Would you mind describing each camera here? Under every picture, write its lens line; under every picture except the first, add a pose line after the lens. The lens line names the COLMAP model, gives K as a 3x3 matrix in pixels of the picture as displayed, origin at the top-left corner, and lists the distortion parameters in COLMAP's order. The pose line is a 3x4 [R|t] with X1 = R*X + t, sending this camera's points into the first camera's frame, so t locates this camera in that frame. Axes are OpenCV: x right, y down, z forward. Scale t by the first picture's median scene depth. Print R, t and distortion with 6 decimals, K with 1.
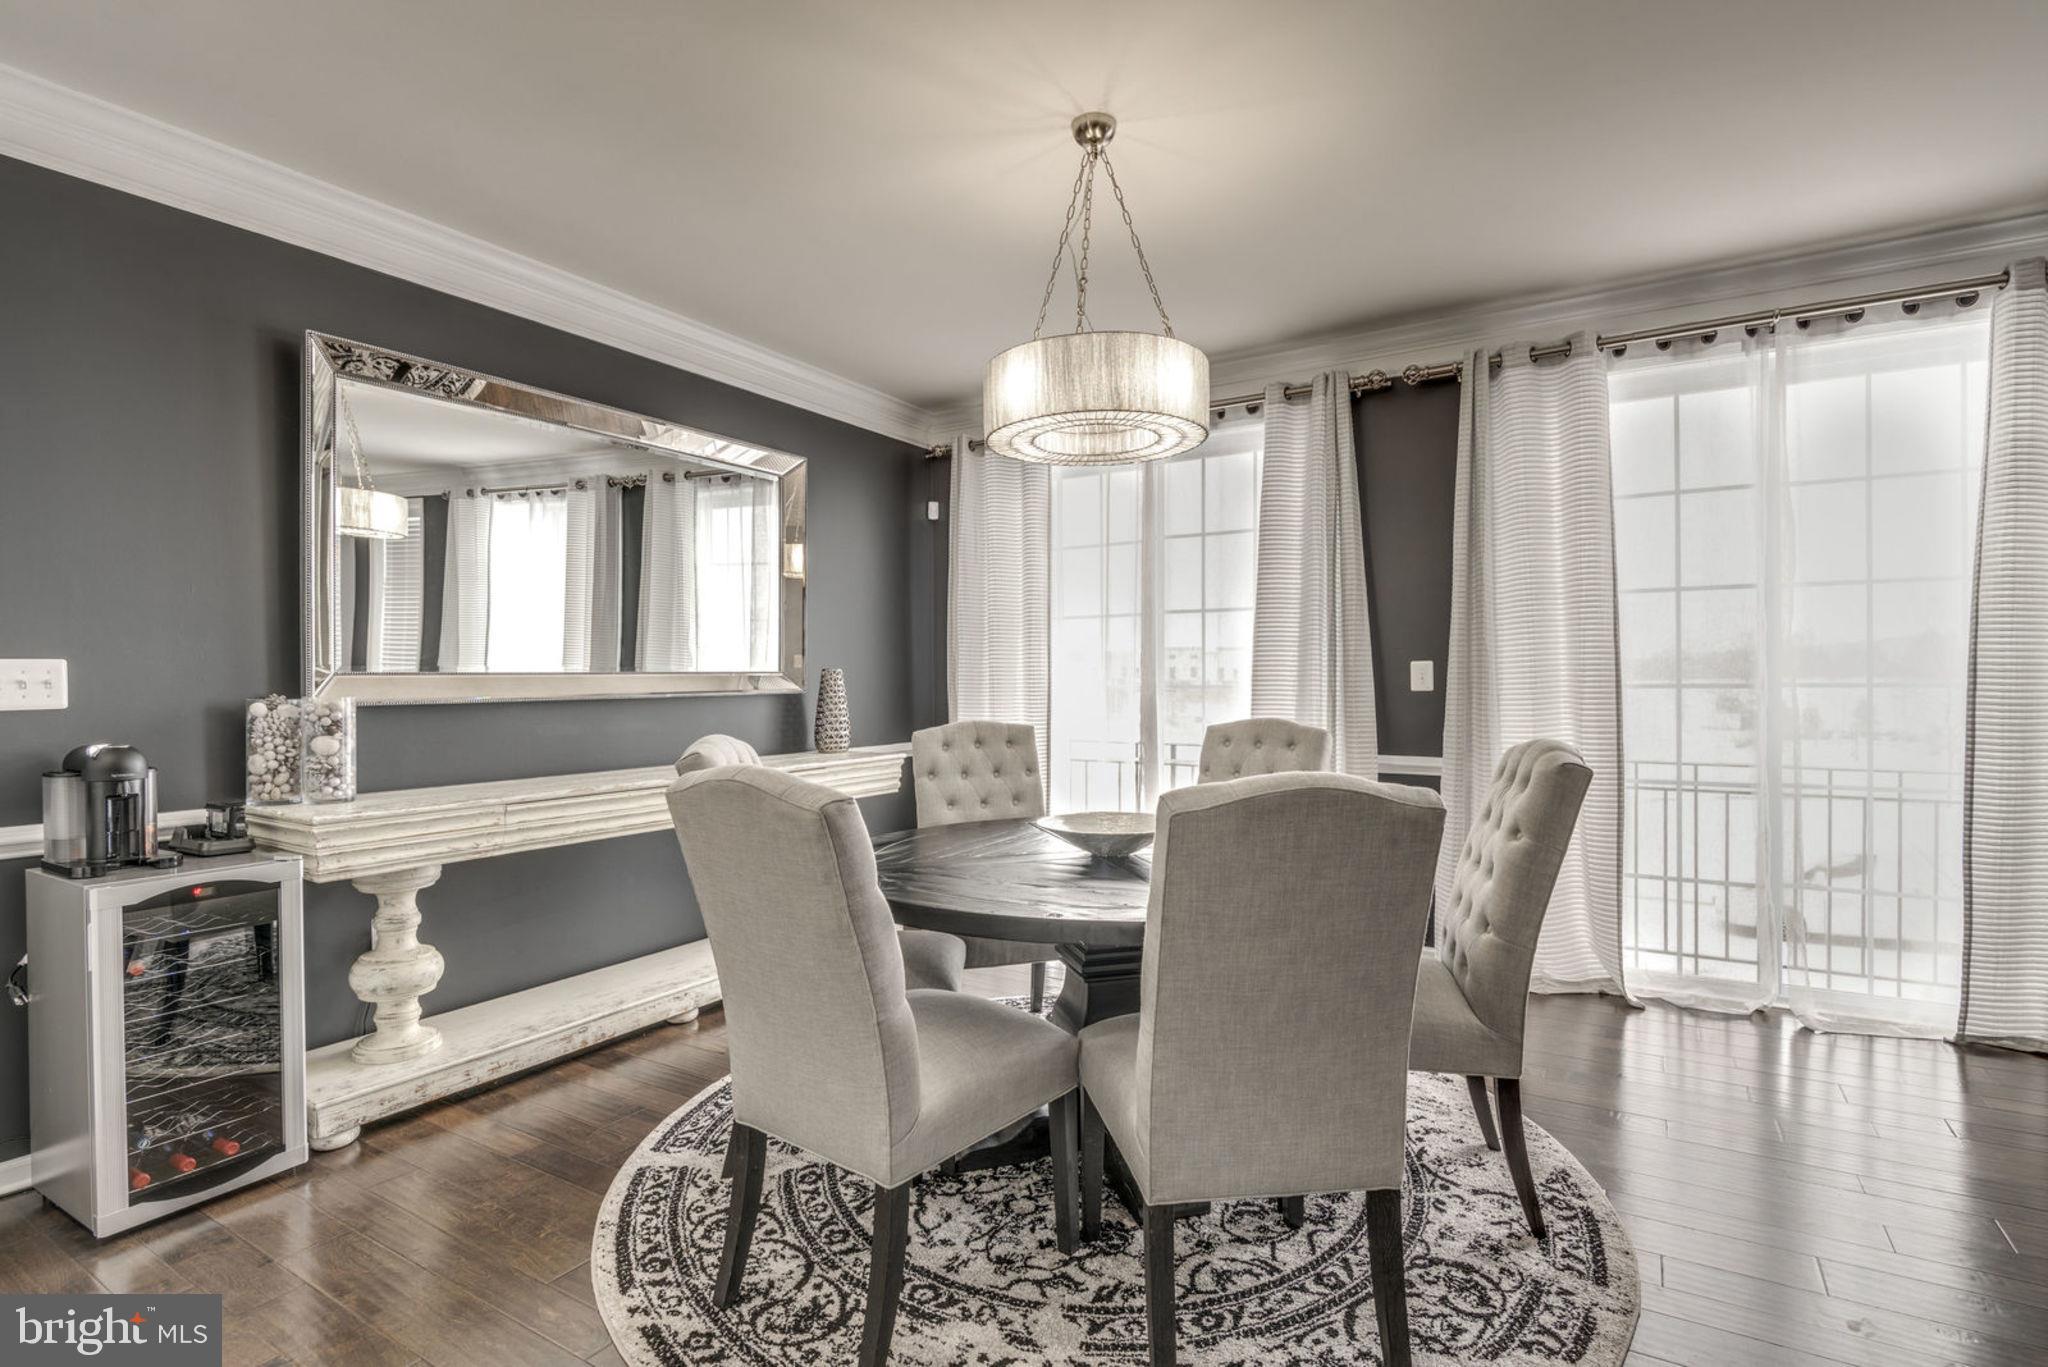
lens RADIAL K [[961.7, 0, 1028.4], [0, 961.7, 685.2], [0, 0, 1]] dist [-0.000324, -0.008352]
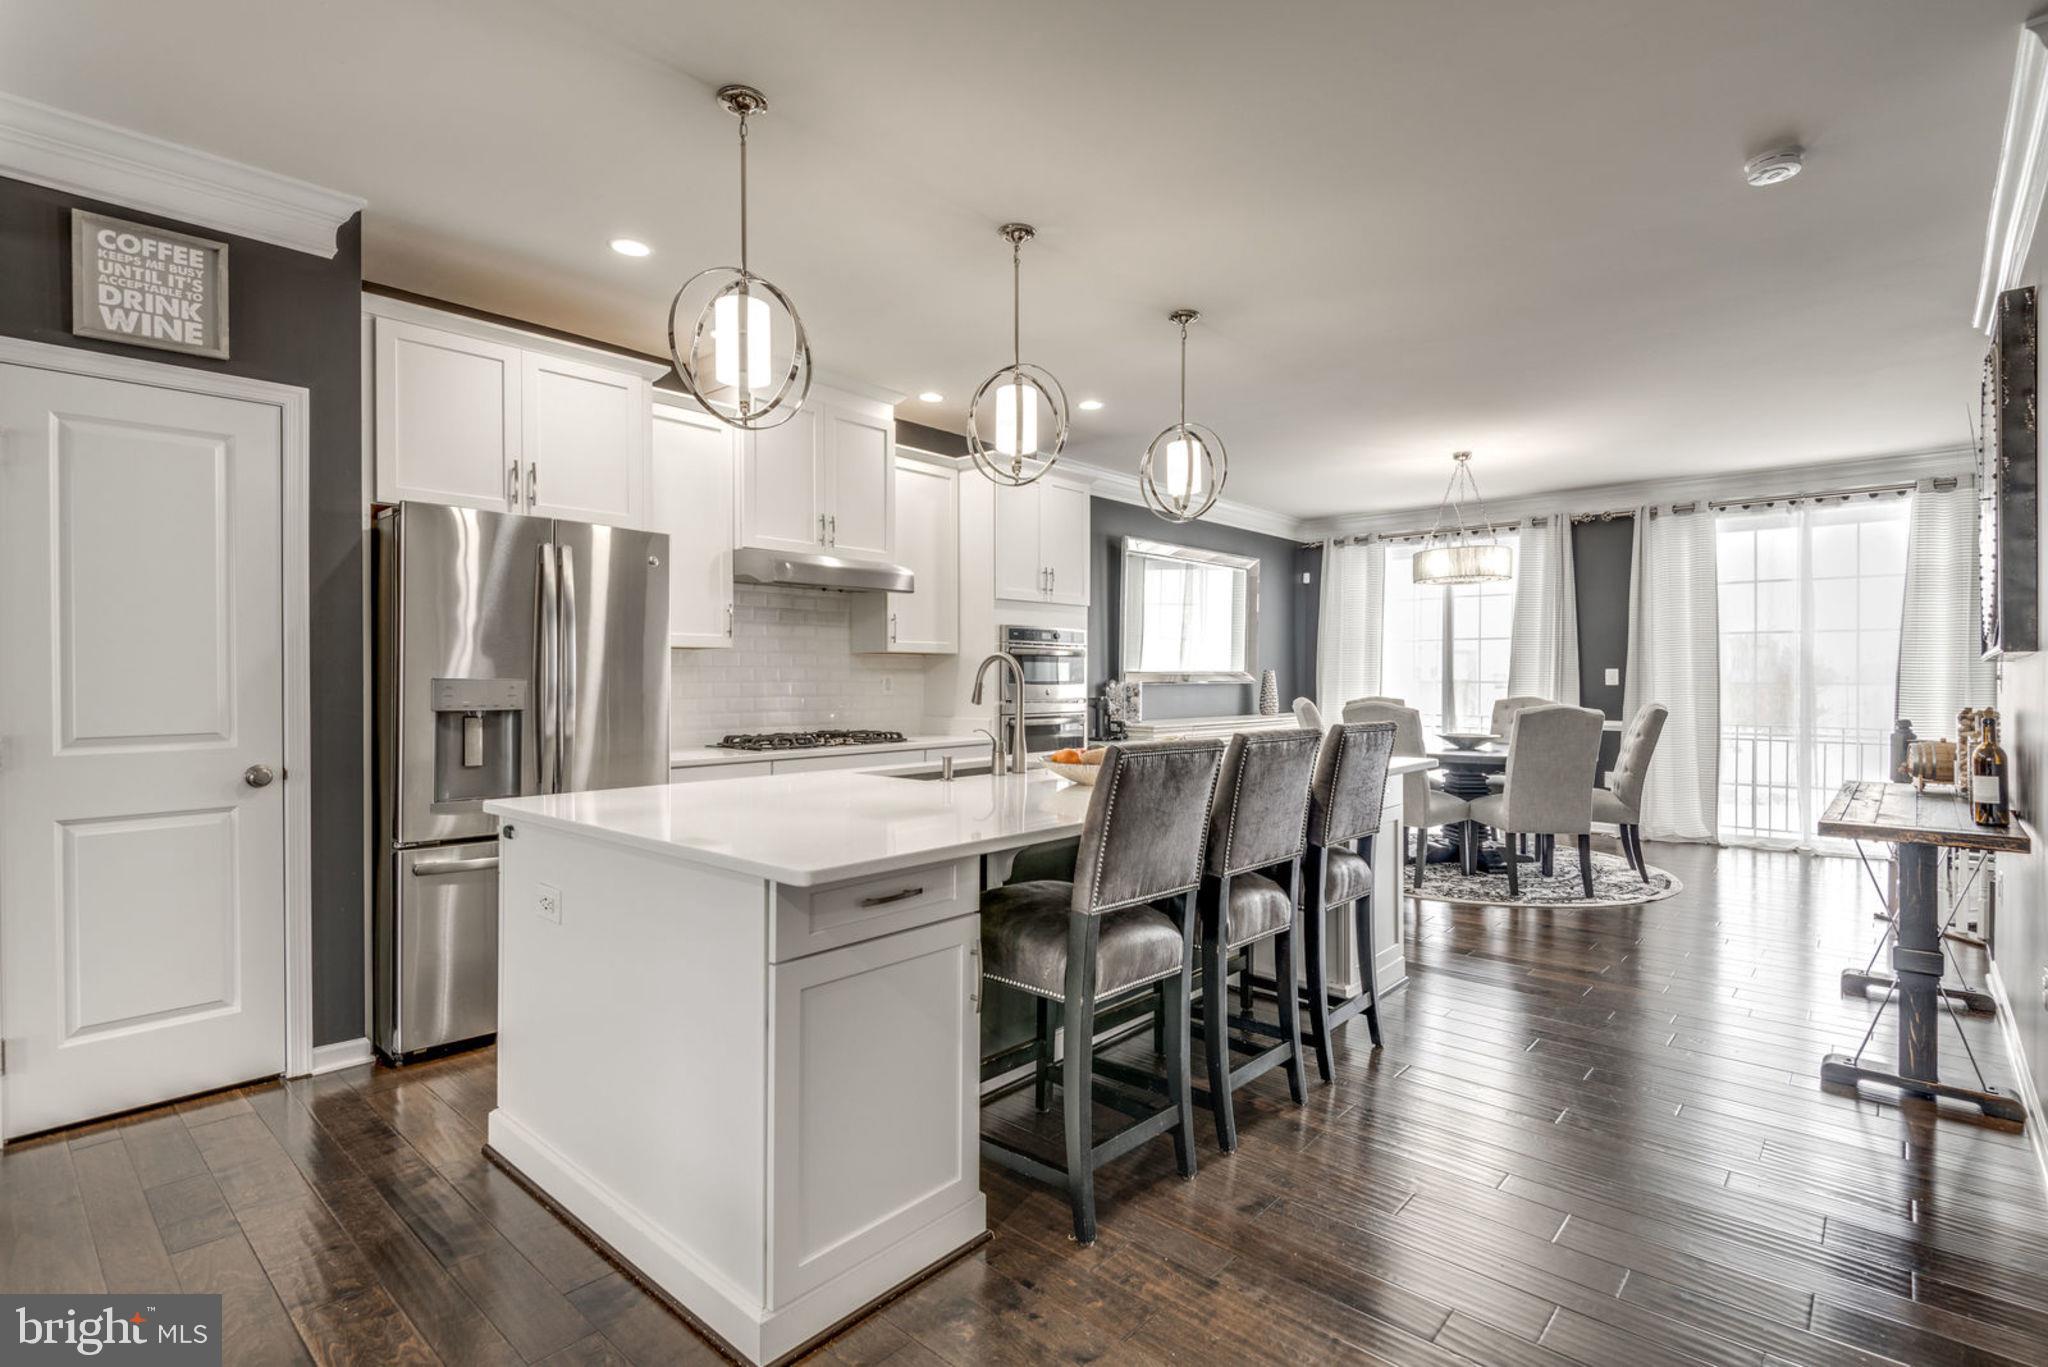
lens RADIAL K [[961.7, 0, 1042.6], [0, 961.7, 678.0], [0, 0, 1]] dist [-0.000324, -0.008352]
pose [[0.985534, 0.009463, -0.169215, -0.398783], [-0.010288, 0.999939, -0.004002, 0.012412], [0.169167, 0.005685, 0.985571, -1.128082]]
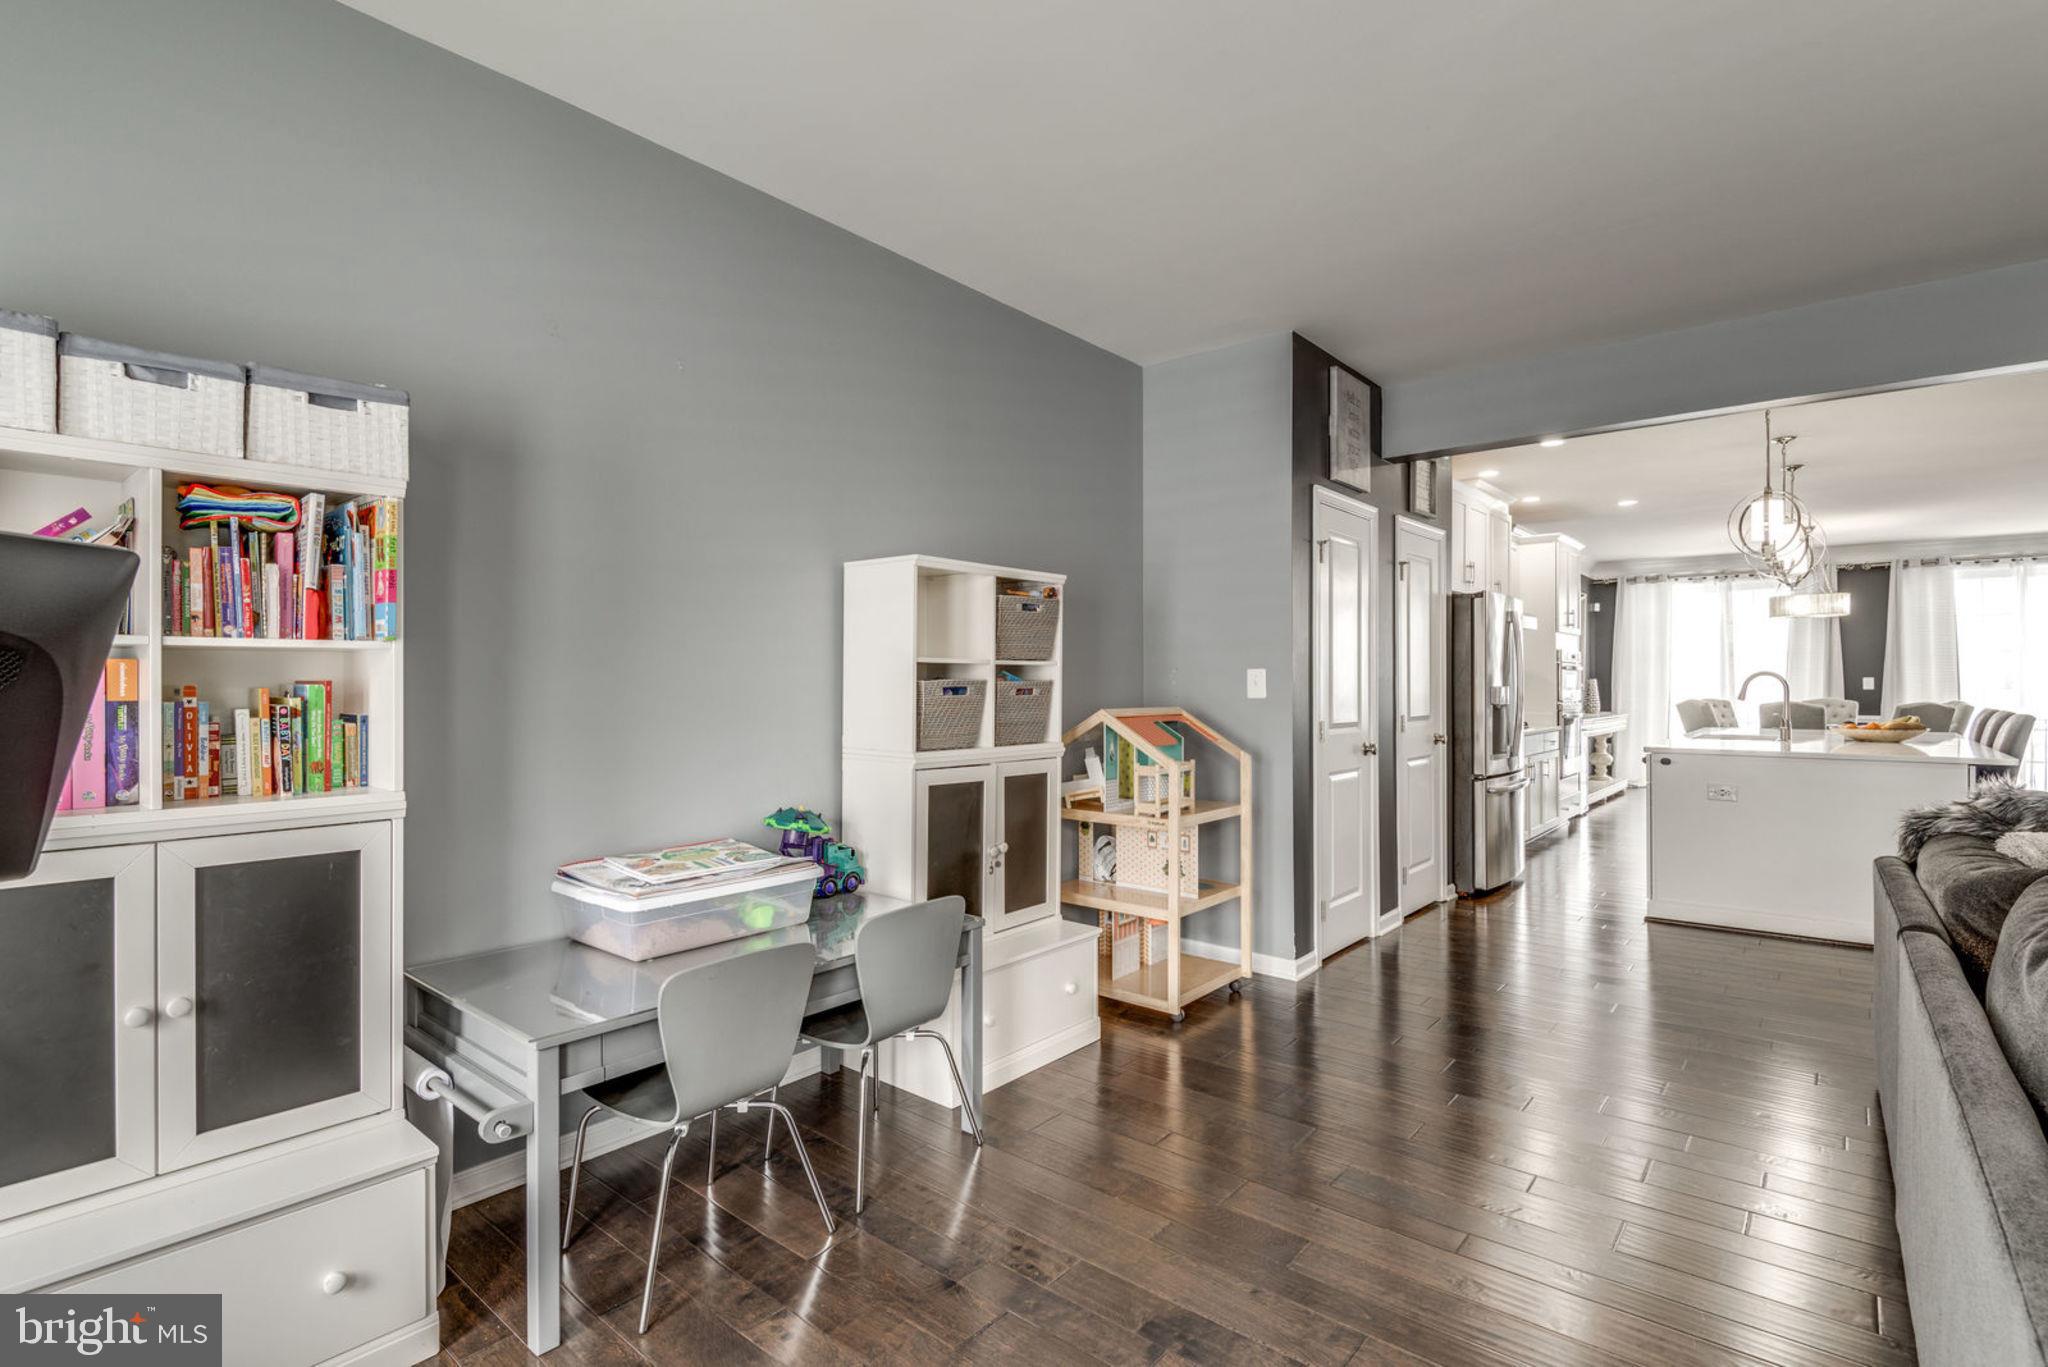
lens RADIAL K [[961.7, 0, 1062.8], [0, 961.7, 681.0], [0, 0, 1]] dist [-0.000324, -0.008352]
pose [[0.995648, 0.006266, -0.092985, -1.615843], [-0.007369, 0.999906, -0.011520, 0.028628], [0.092904, 0.012155, 0.995601, -1.869962]]
